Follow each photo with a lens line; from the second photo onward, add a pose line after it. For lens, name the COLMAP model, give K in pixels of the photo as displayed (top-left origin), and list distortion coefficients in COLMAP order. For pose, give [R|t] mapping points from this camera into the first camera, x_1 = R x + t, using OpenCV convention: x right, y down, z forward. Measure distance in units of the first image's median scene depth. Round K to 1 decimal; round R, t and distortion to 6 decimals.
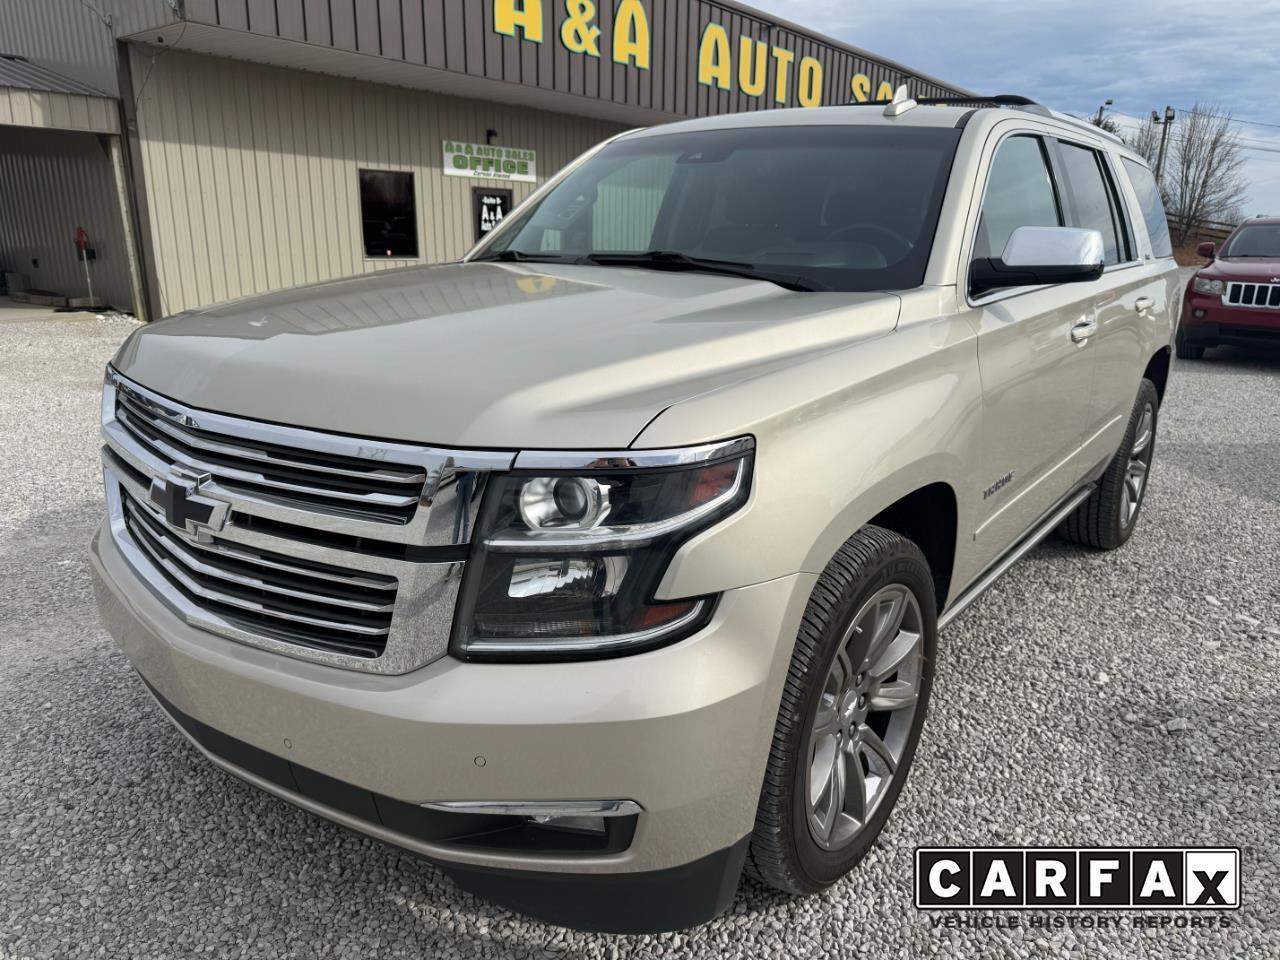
lens RADIAL K [[944.0, 0, 641.0], [0, 944.0, 483.5], [0, 0, 1]] dist [0.003066, -0.011377]
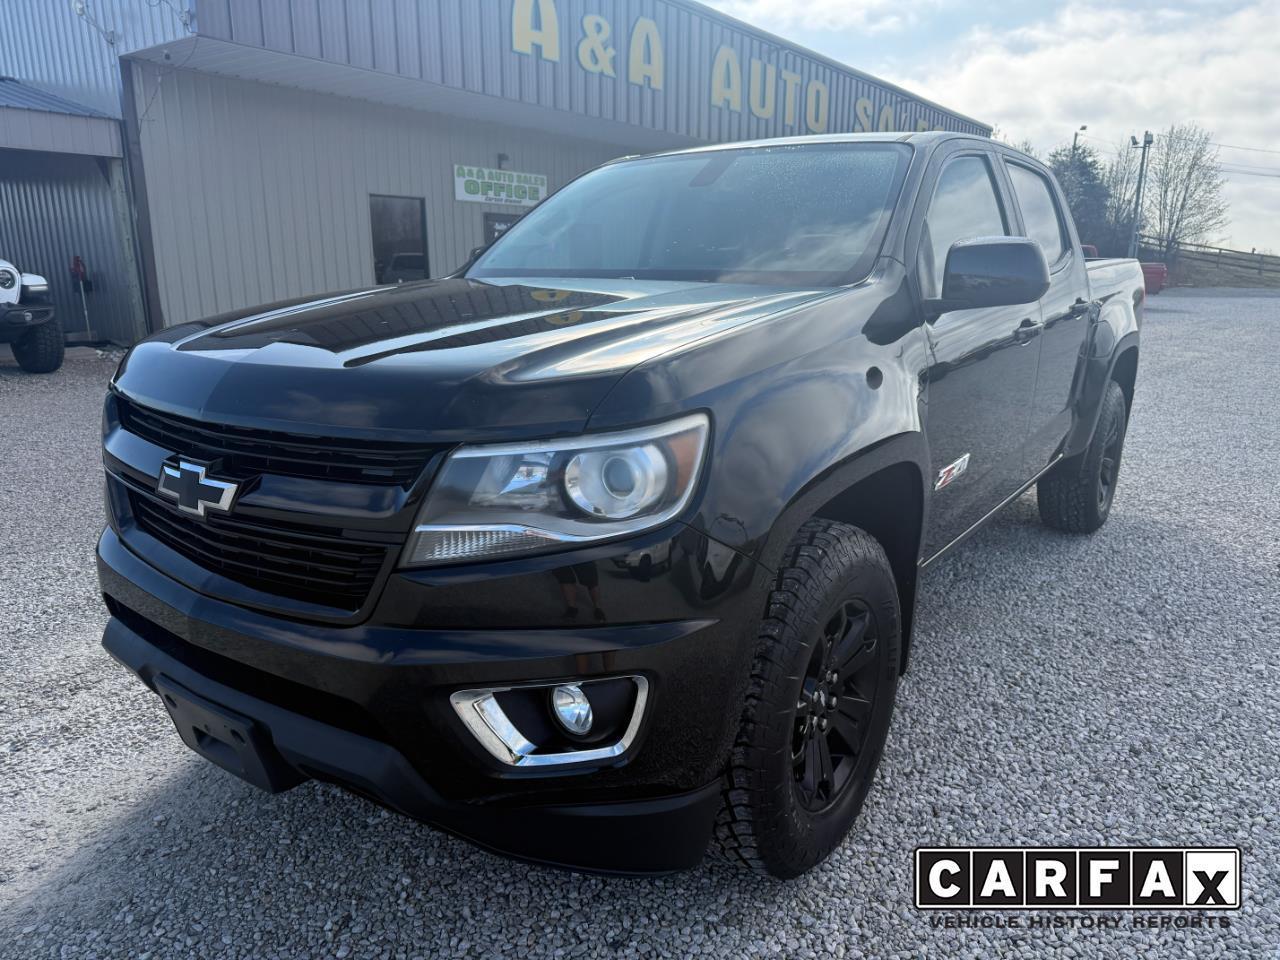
lens RADIAL K [[944.0, 0, 642.1], [0, 944.0, 486.2], [0, 0, 1]] dist [0.003066, -0.011377]
pose [[0.999487, -0.016584, 0.027415, -0.047217], [0.017285, 0.999525, -0.025514, -0.008075], [-0.026979, 0.025974, 0.999298, 0.040992]]
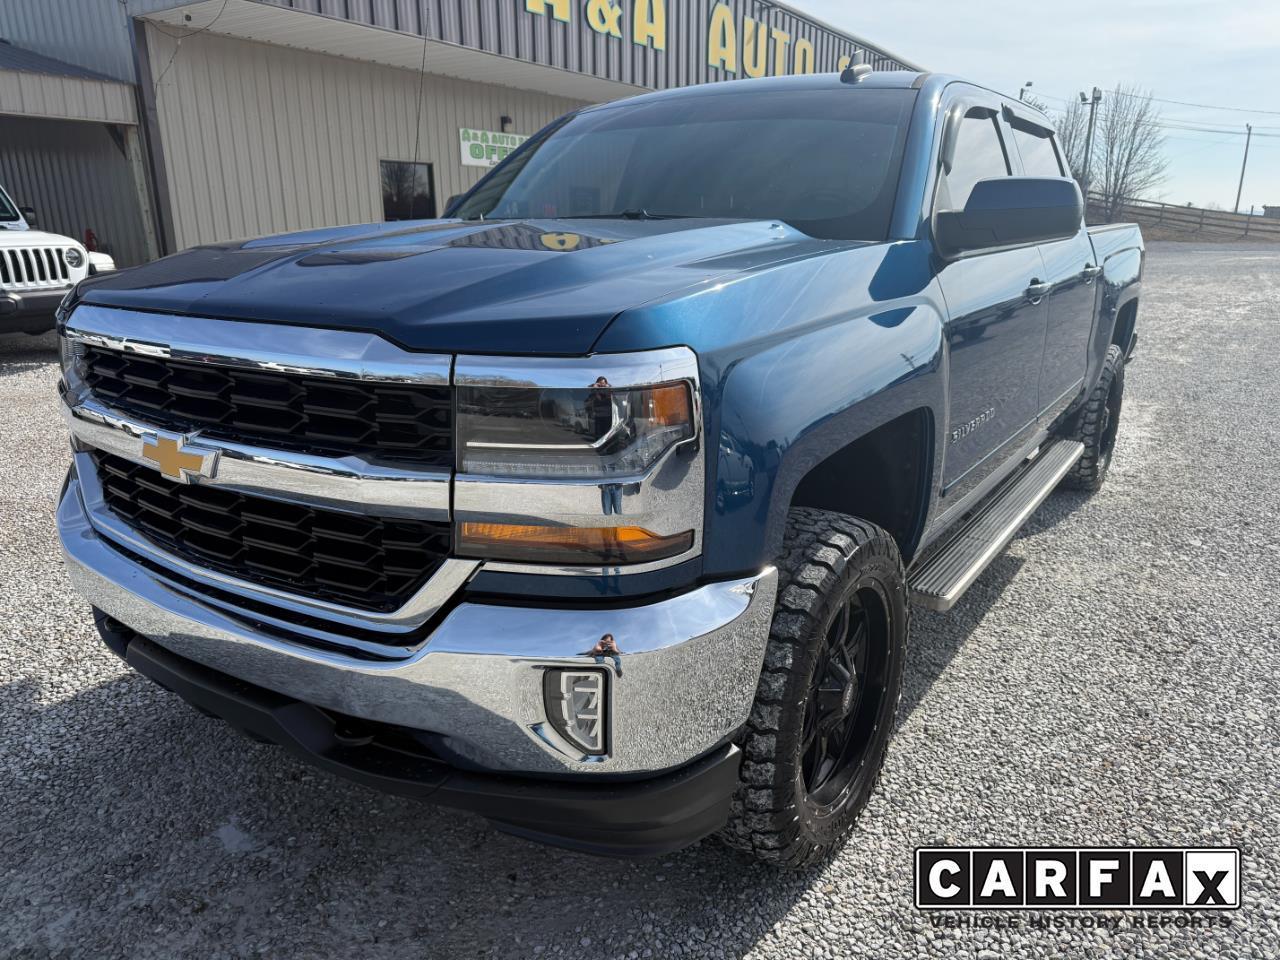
lens RADIAL K [[944.0, 0, 642.7], [0, 944.0, 487.5], [0, 0, 1]] dist [0.003066, -0.011377]
pose [[0.995210, -0.043776, 0.087411, -0.118057], [0.042255, 0.998923, 0.019177, -0.016663], [-0.088157, -0.015392, 0.995988, 0.043072]]
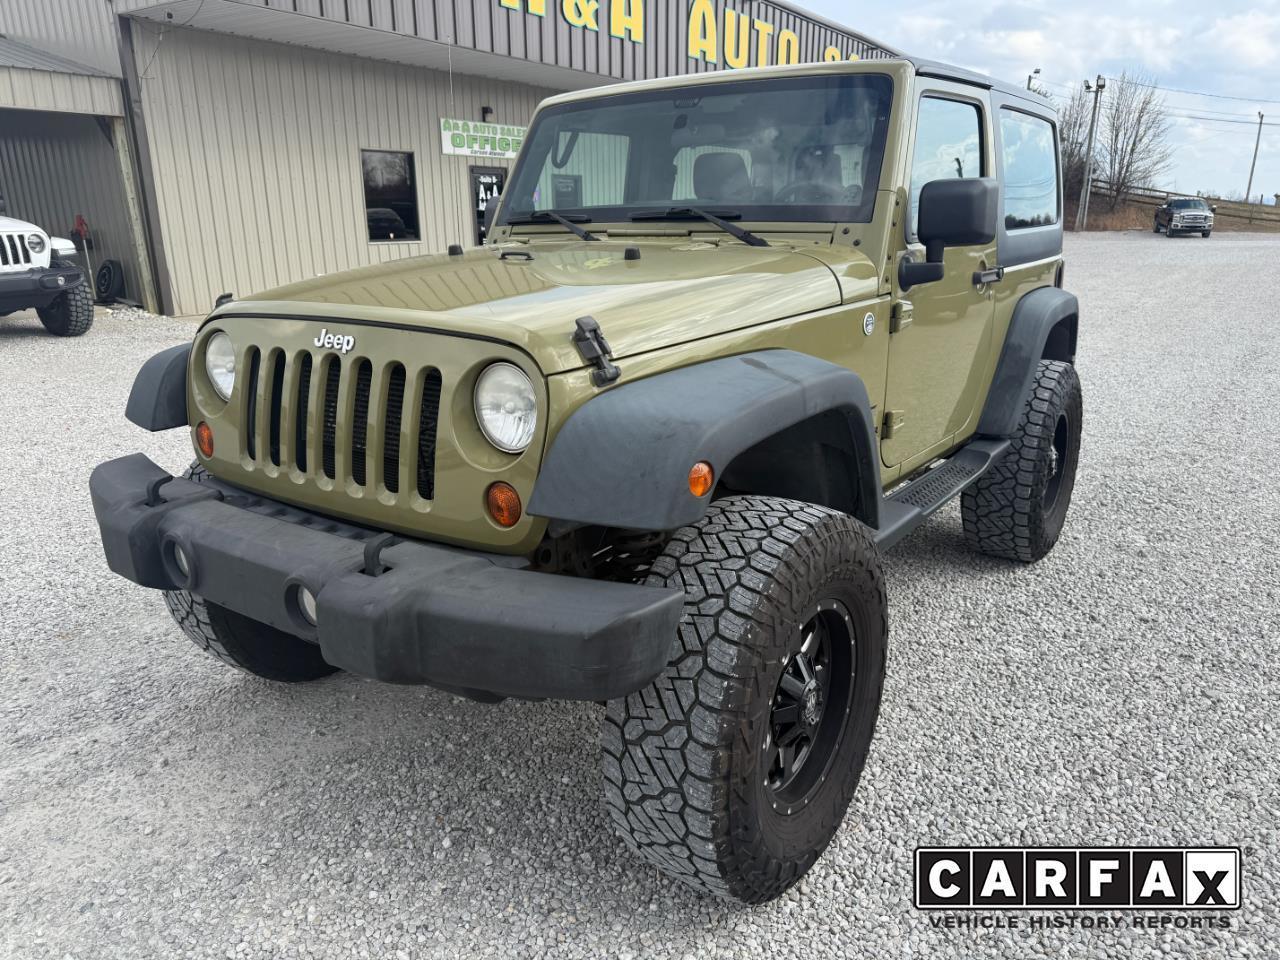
lens RADIAL K [[944.0, 0, 647.9], [0, 944.0, 488.3], [0, 0, 1]] dist [0.003066, -0.011377]
pose [[0.996261, -0.039300, 0.076937, -0.081392], [0.036891, 0.998791, 0.032475, -0.006373], [-0.078120, -0.029515, 0.996507, 0.003915]]
